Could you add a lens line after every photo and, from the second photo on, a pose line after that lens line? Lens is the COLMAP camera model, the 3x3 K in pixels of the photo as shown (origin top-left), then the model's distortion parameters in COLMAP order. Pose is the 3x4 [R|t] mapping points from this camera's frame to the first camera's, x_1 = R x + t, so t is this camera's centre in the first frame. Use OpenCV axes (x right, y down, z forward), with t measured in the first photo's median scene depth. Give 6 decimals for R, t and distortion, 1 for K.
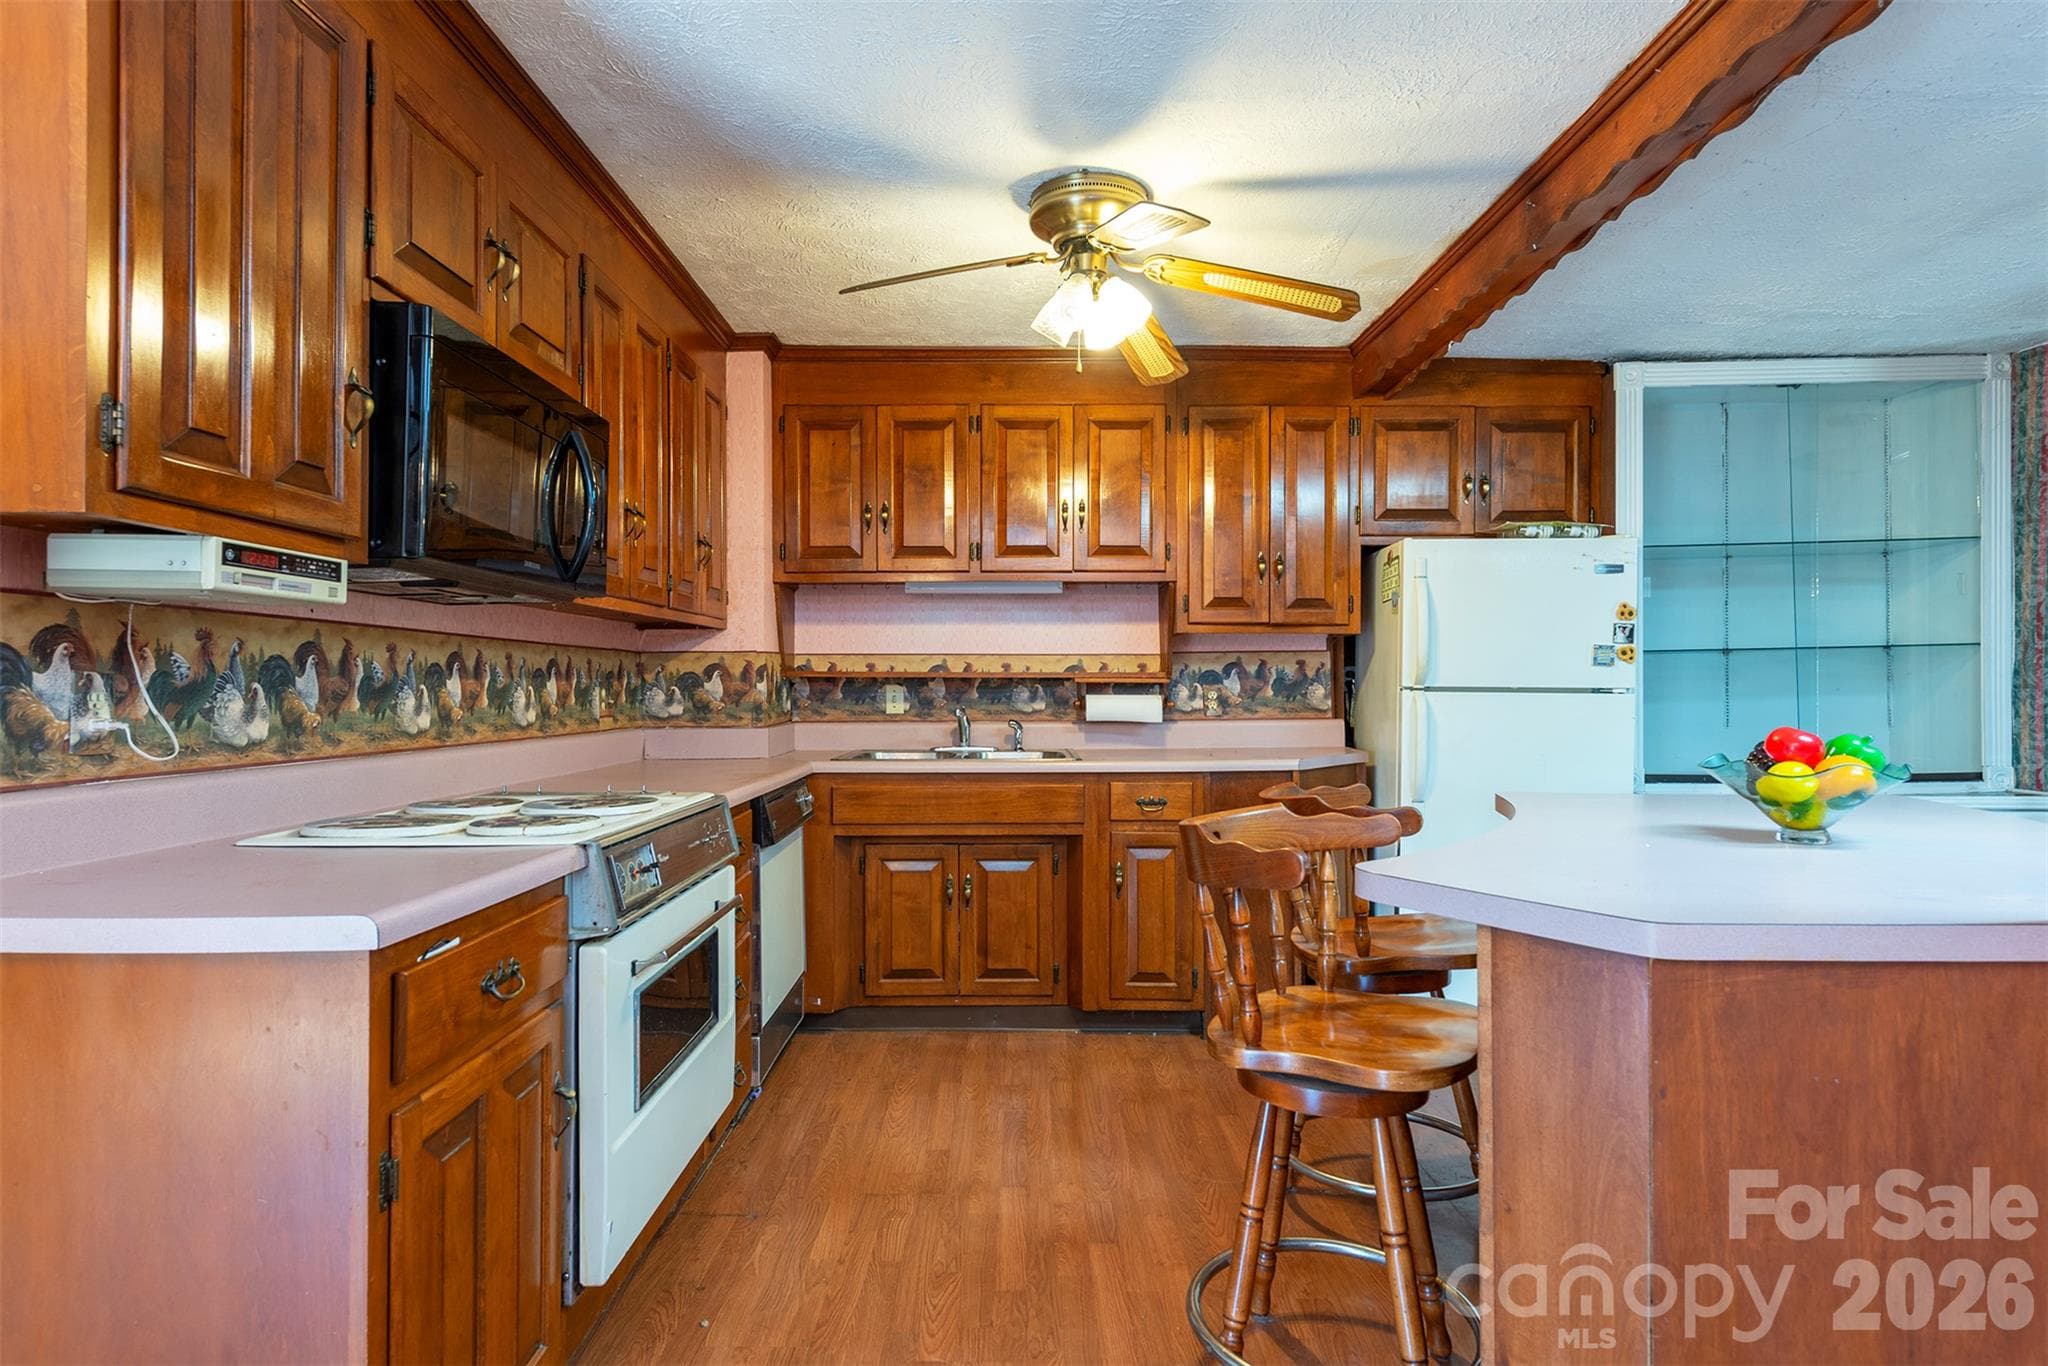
lens RADIAL K [[1185.4, 0, 1023.1], [0, 1185.4, 694.0], [0, 0, 1]] dist [0.030926, -0.034071]
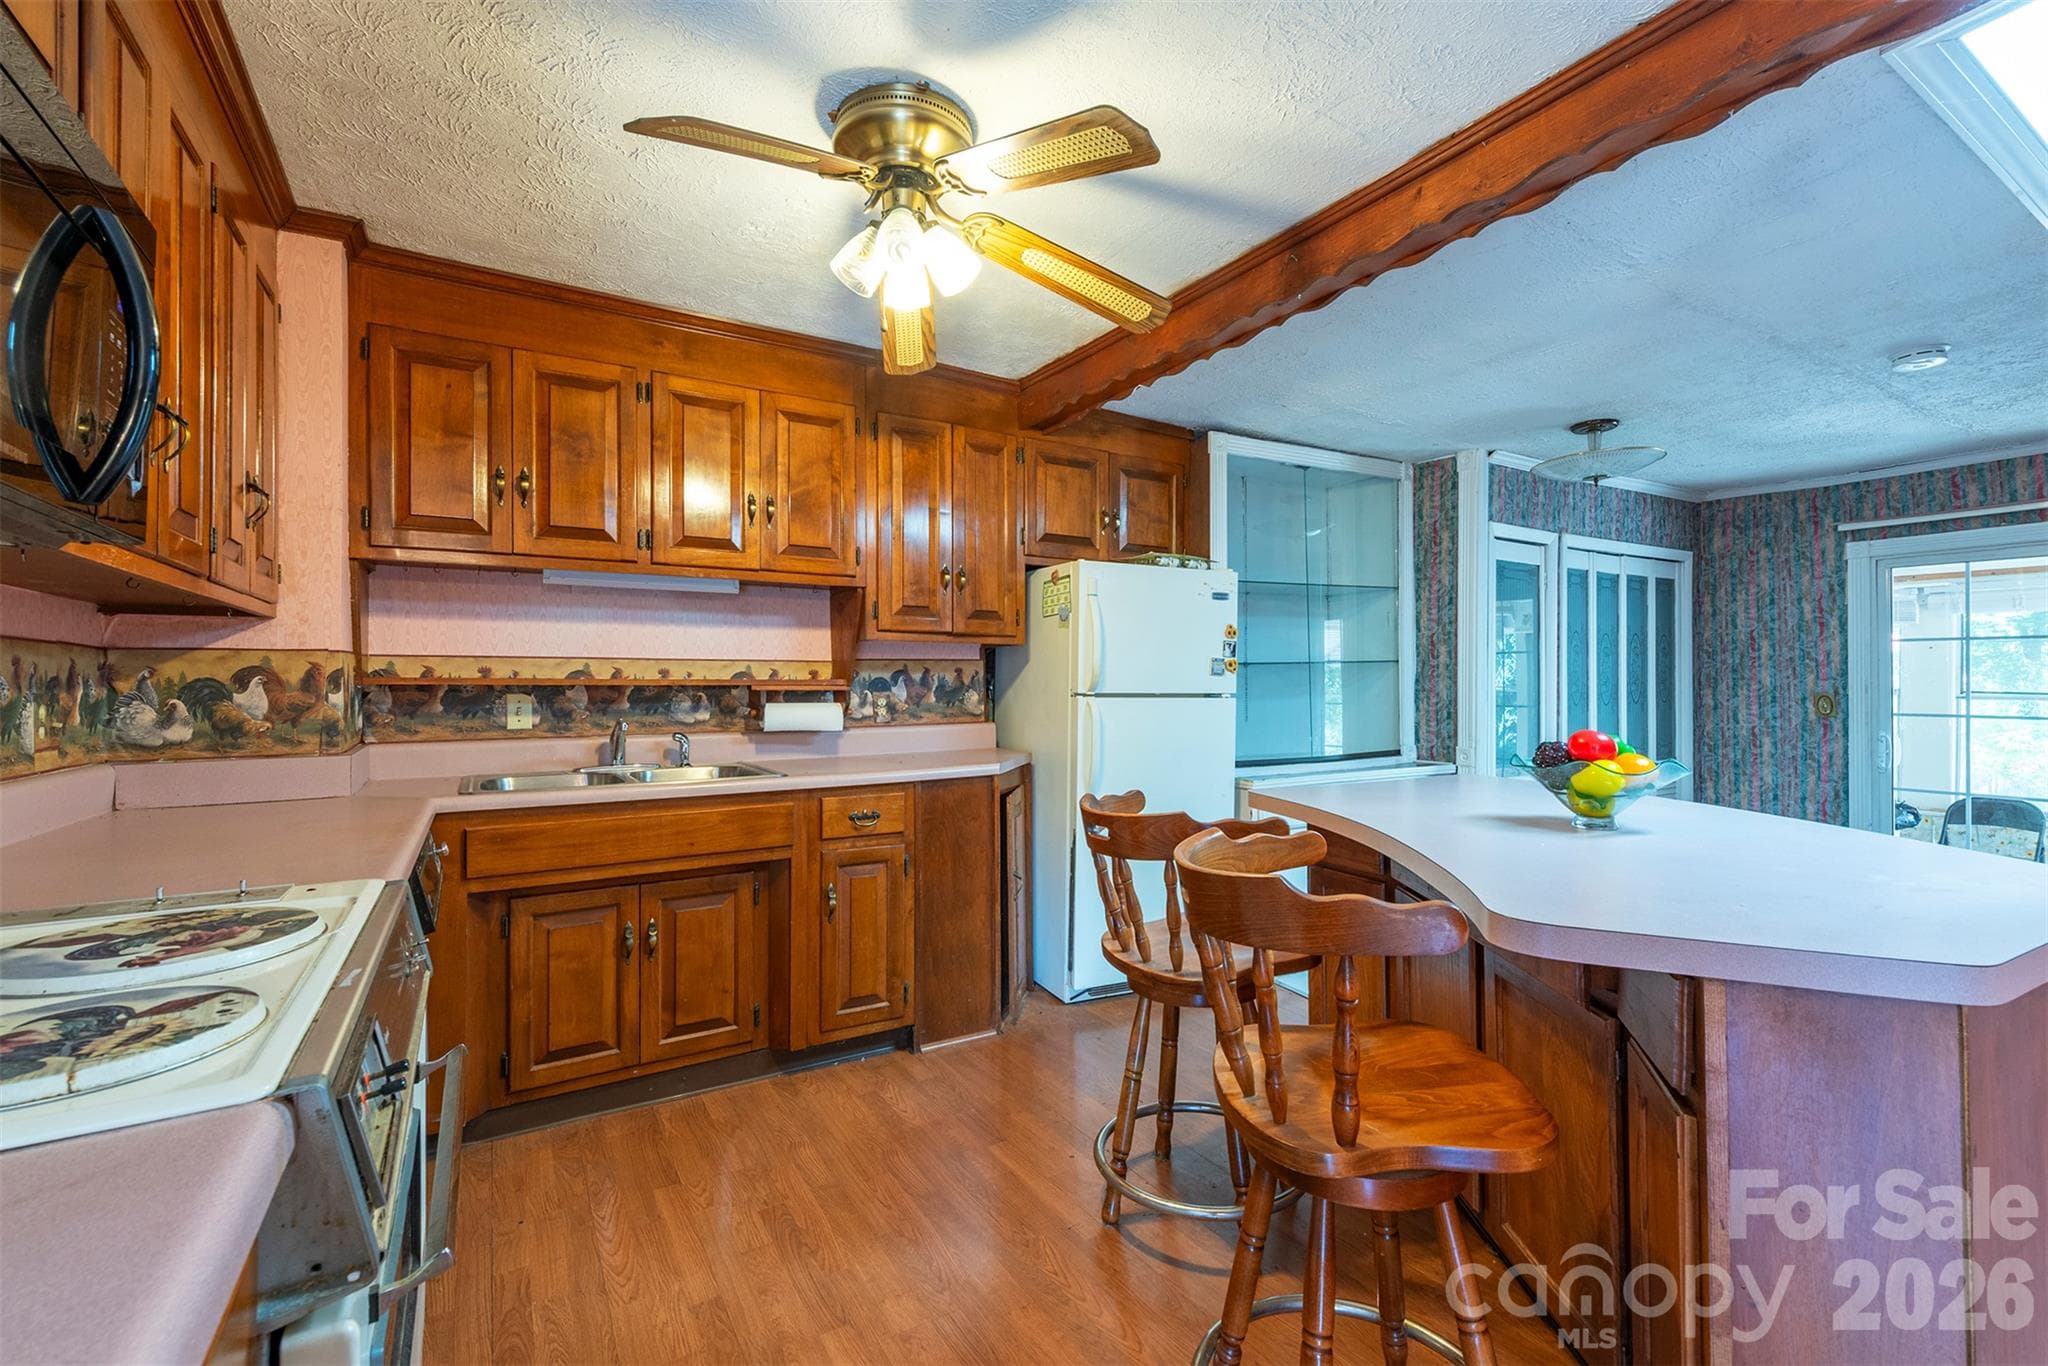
lens RADIAL K [[901.1, 0, 1024.0], [0, 901.1, 683.0], [0, 0, 1]] dist [0.004188, -0.000891]
pose [[0.841060, -0.000357, 0.540941, -0.164943], [0.006982, 0.999924, -0.010196, -0.007102], [-0.540896, 0.012353, 0.840998, 0.304088]]
